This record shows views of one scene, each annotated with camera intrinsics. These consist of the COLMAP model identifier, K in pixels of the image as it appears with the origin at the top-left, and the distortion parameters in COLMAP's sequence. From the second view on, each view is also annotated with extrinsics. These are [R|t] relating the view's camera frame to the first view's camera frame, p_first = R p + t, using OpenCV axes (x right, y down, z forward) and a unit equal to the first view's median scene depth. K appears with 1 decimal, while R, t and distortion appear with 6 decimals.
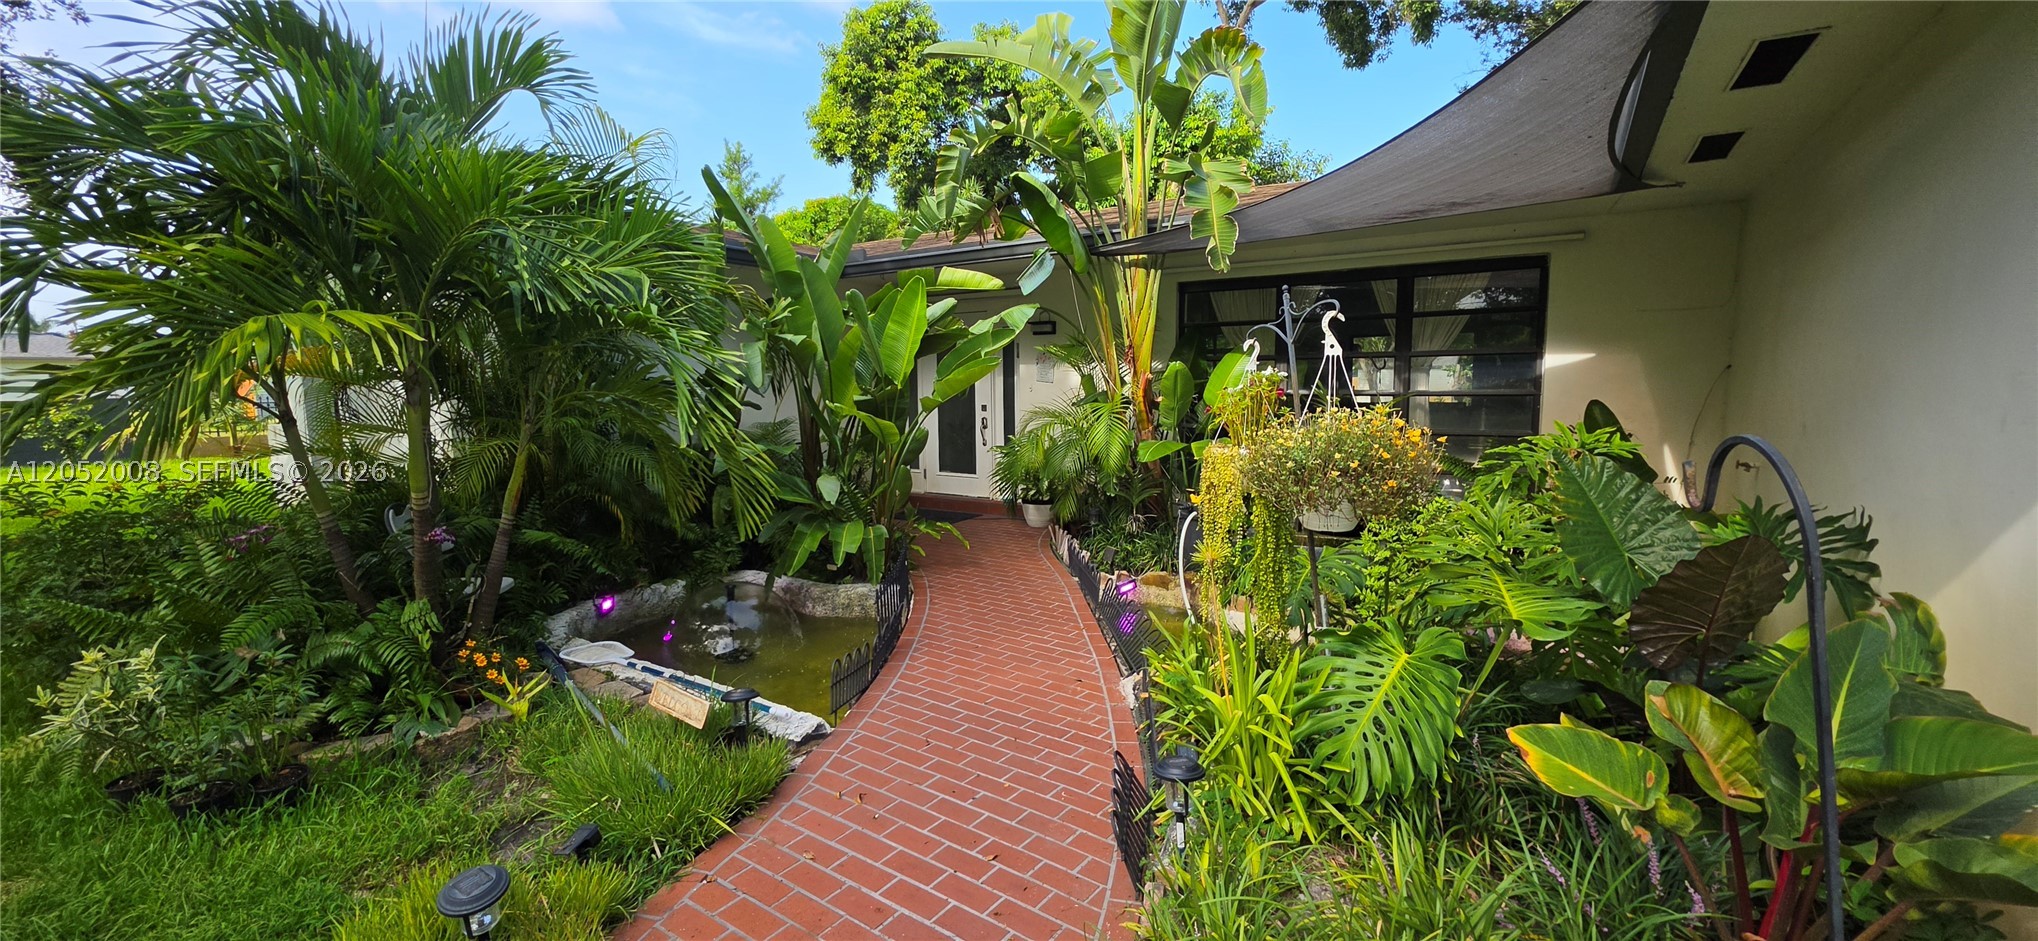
lens RADIAL K [[813.8, 0, 1010.6], [0, 813.8, 458.7], [0, 0, 1]] dist [0.007473, -0.004087]
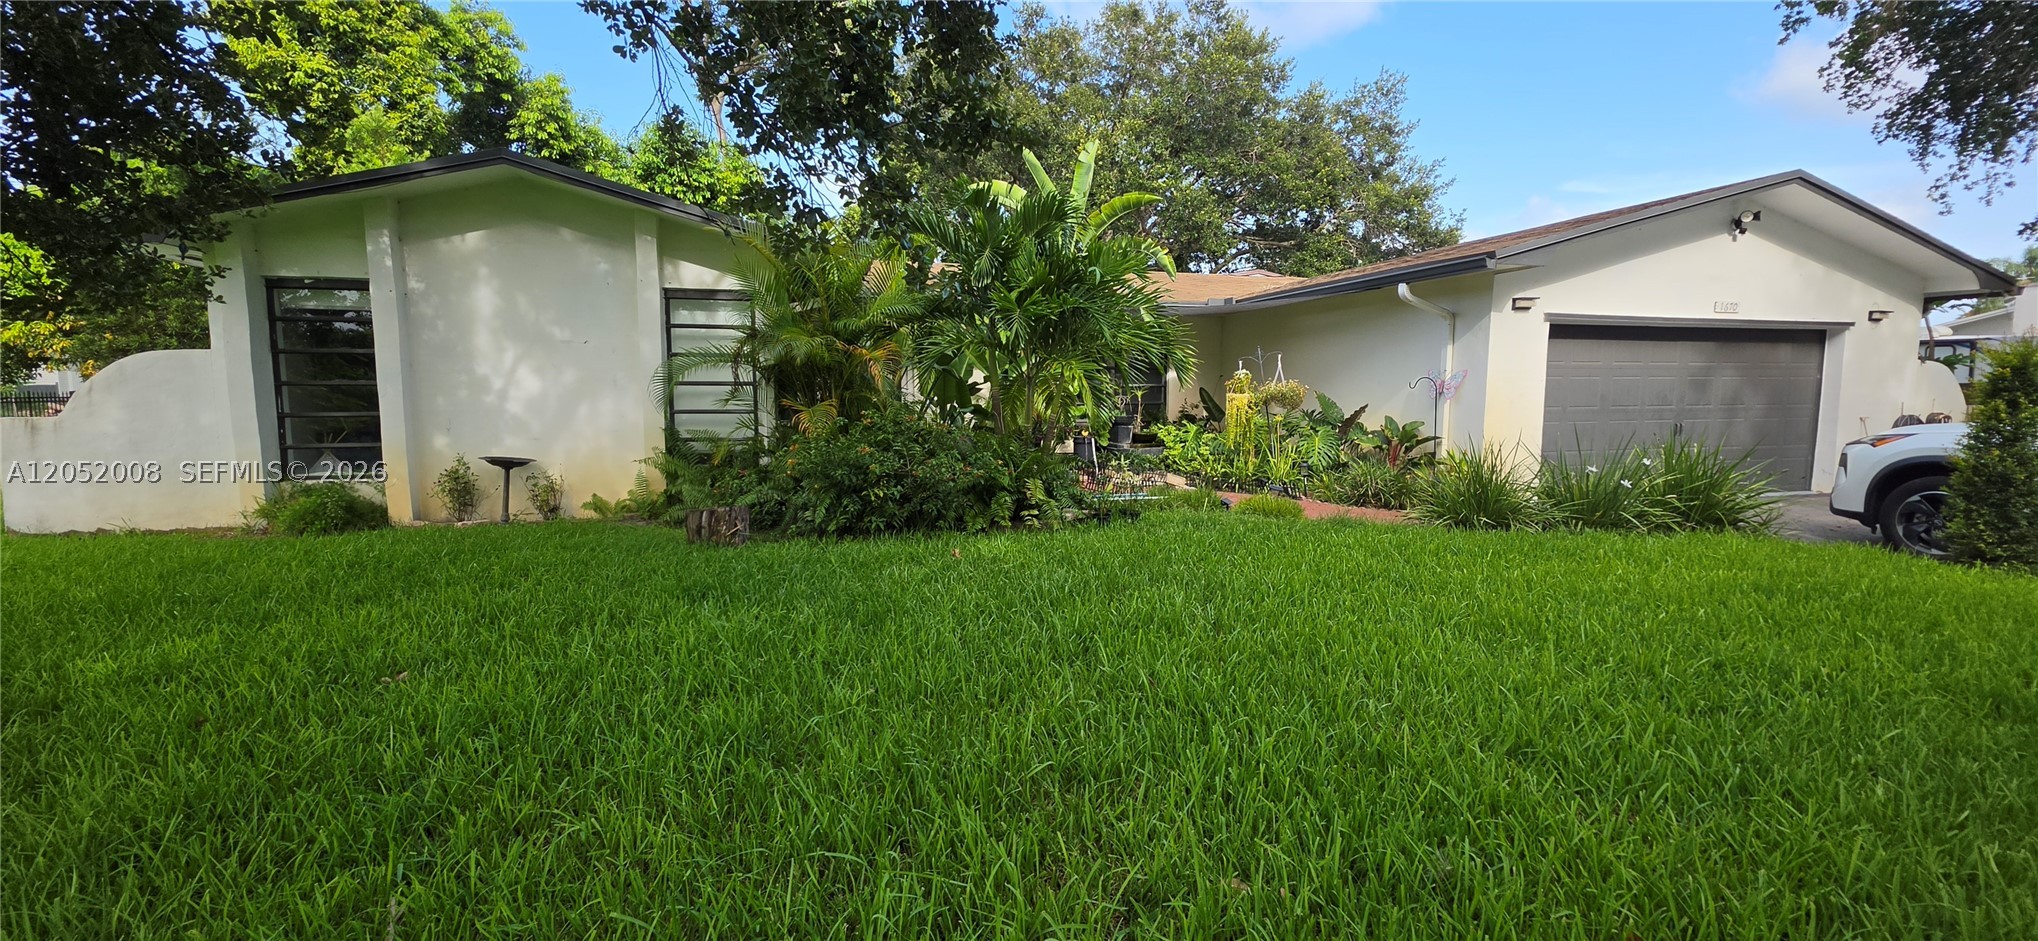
lens RADIAL K [[813.8, 0, 1018.4], [0, 813.8, 459.3], [0, 0, 1]] dist [0.007473, -0.004087]
pose [[0.641850, -0.050080, 0.765193, -1.503811], [0.067179, 0.997701, 0.008947, 0.085471], [-0.763882, 0.045662, 0.643738, -0.220518]]
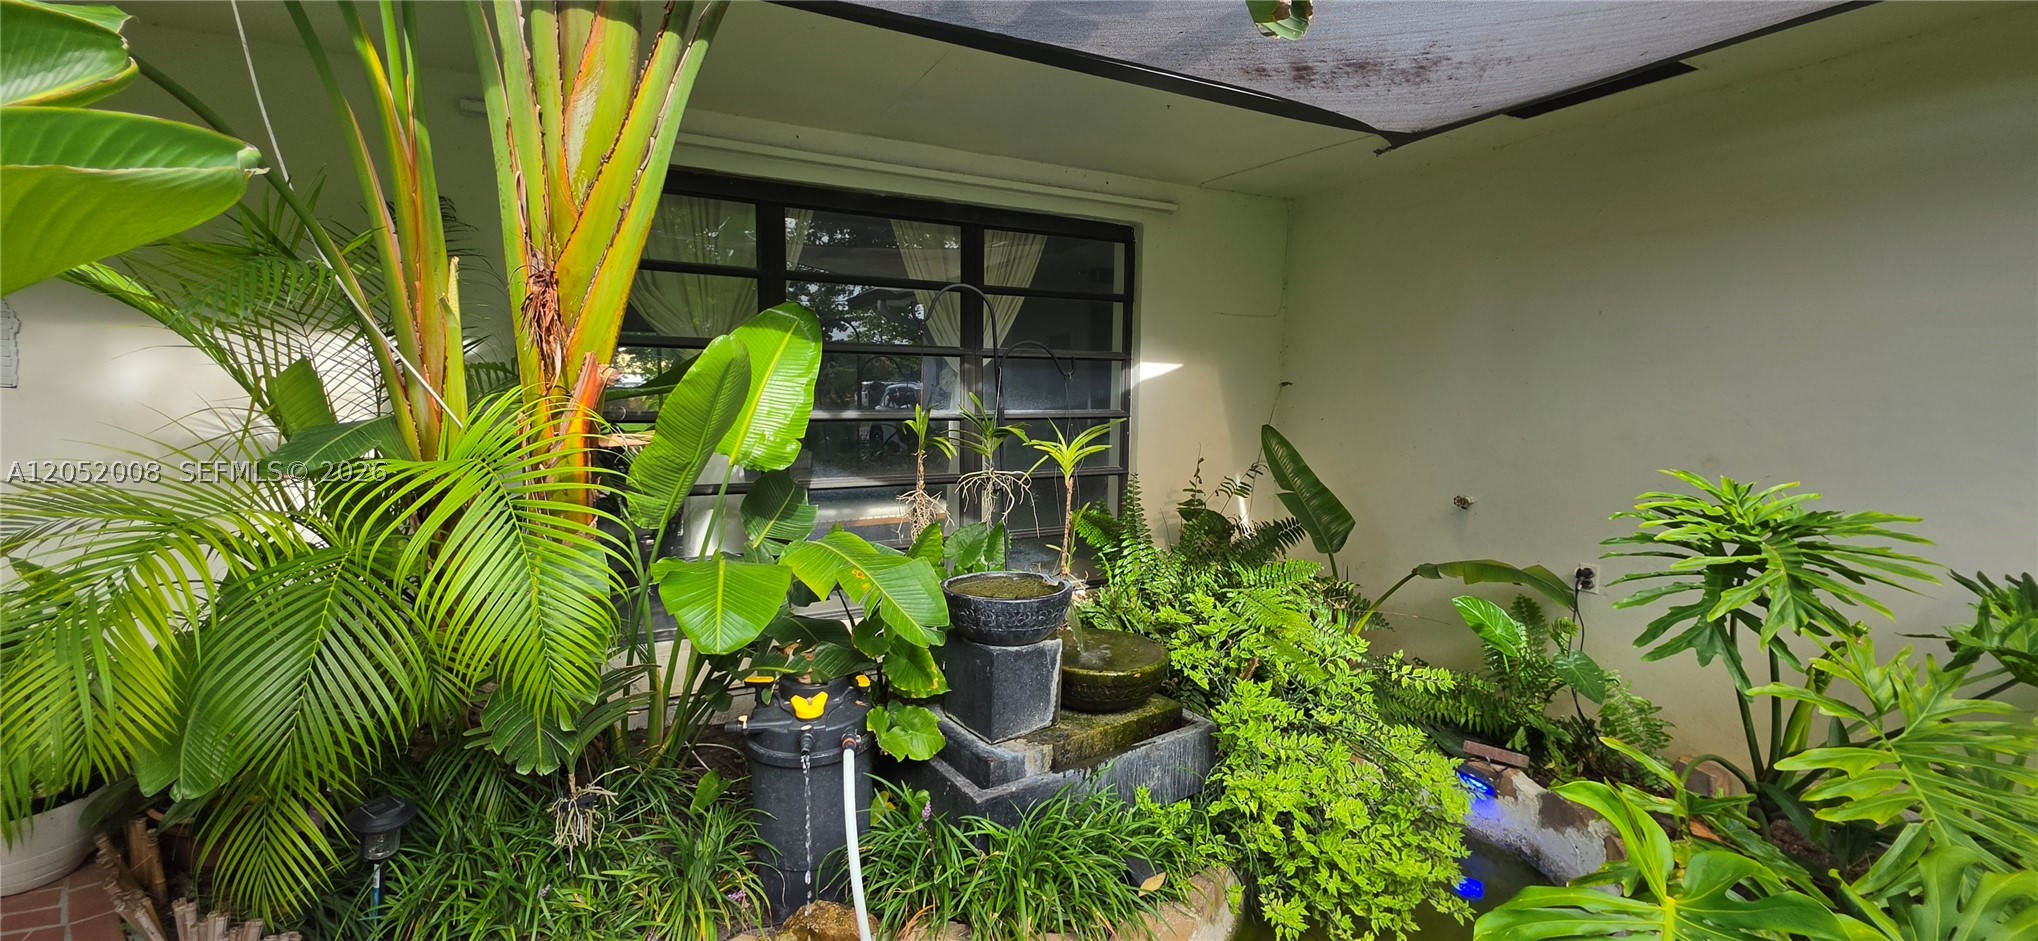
lens RADIAL K [[813.8, 0, 1007.2], [0, 813.8, 463.2], [0, 0, 1]] dist [0.007473, -0.004087]
pose [[0.490740, -0.063592, 0.868982, -0.044483], [0.075330, 0.996695, 0.030397, -0.067562], [-0.868044, 0.050543, 0.493909, 0.733973]]
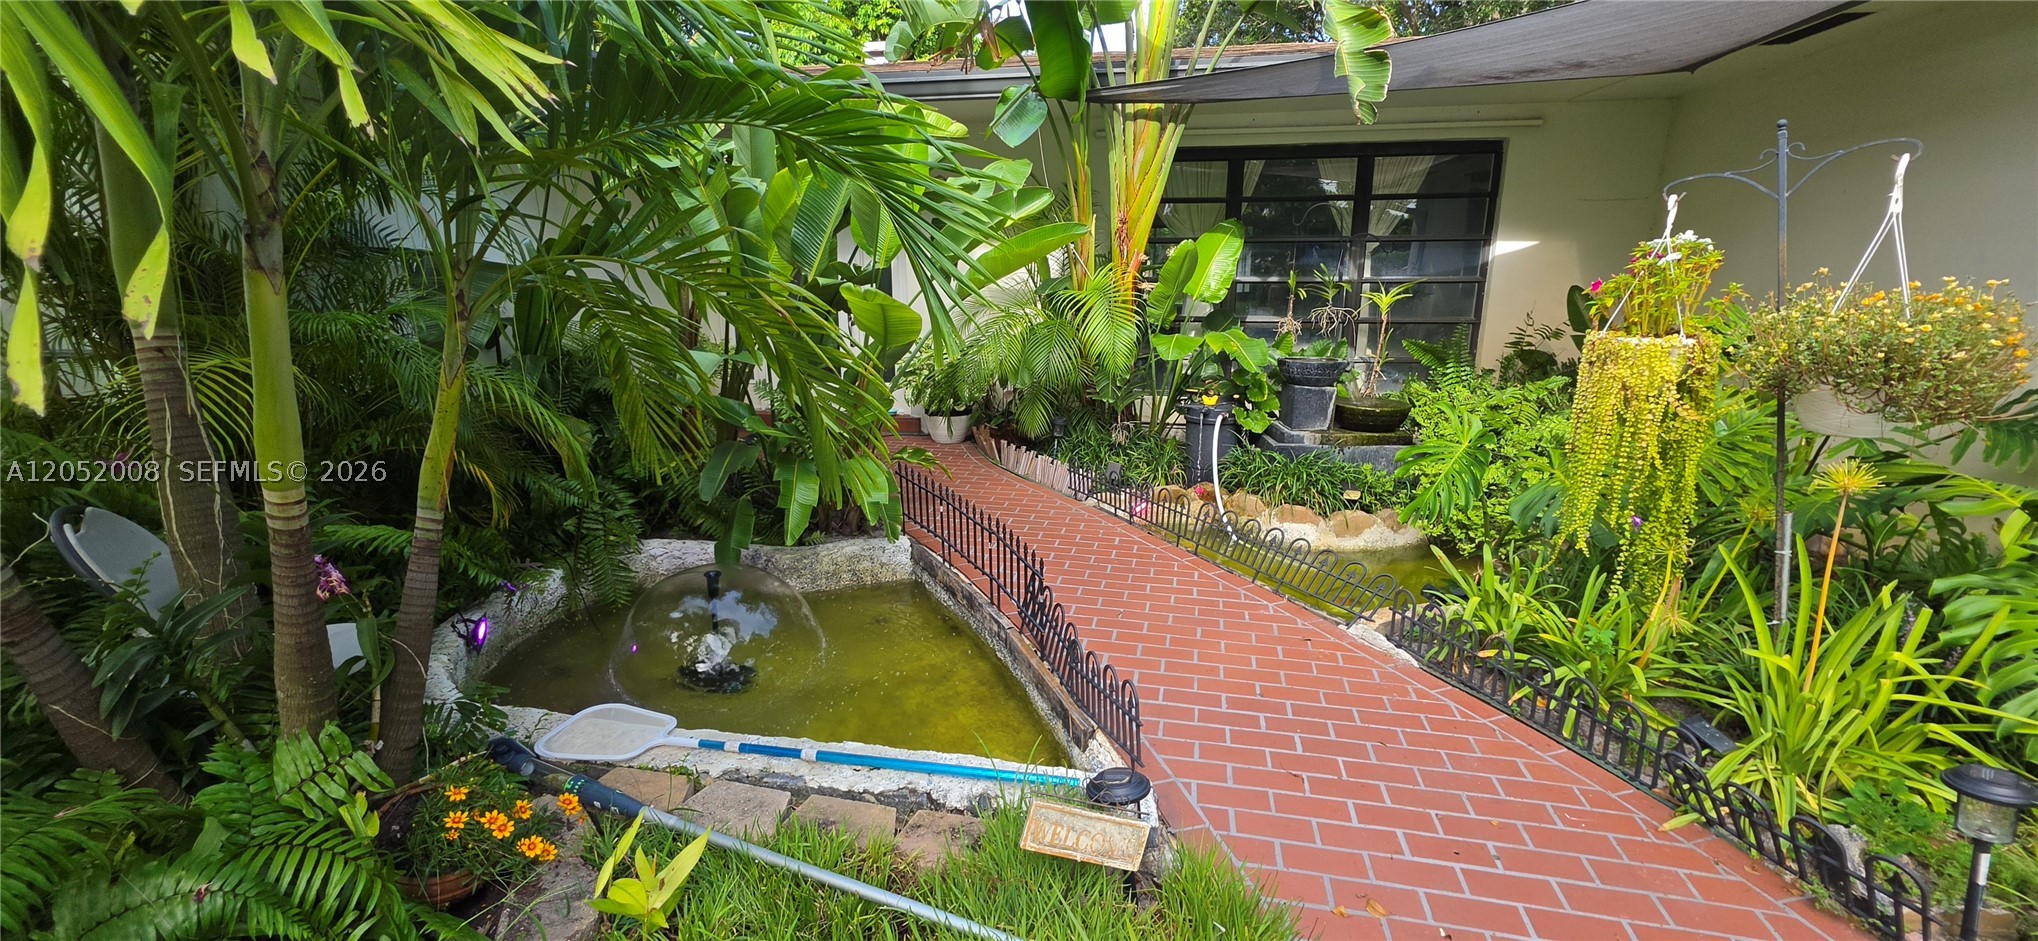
lens RADIAL K [[813.8, 0, 1012.4], [0, 813.8, 464.2], [0, 0, 1]] dist [0.007473, -0.004087]
pose [[0.915062, -0.082767, 0.394729, -0.321229], [0.031368, 0.990357, 0.134942, -0.008586], [-0.402091, -0.111098, 0.908834, 0.278178]]
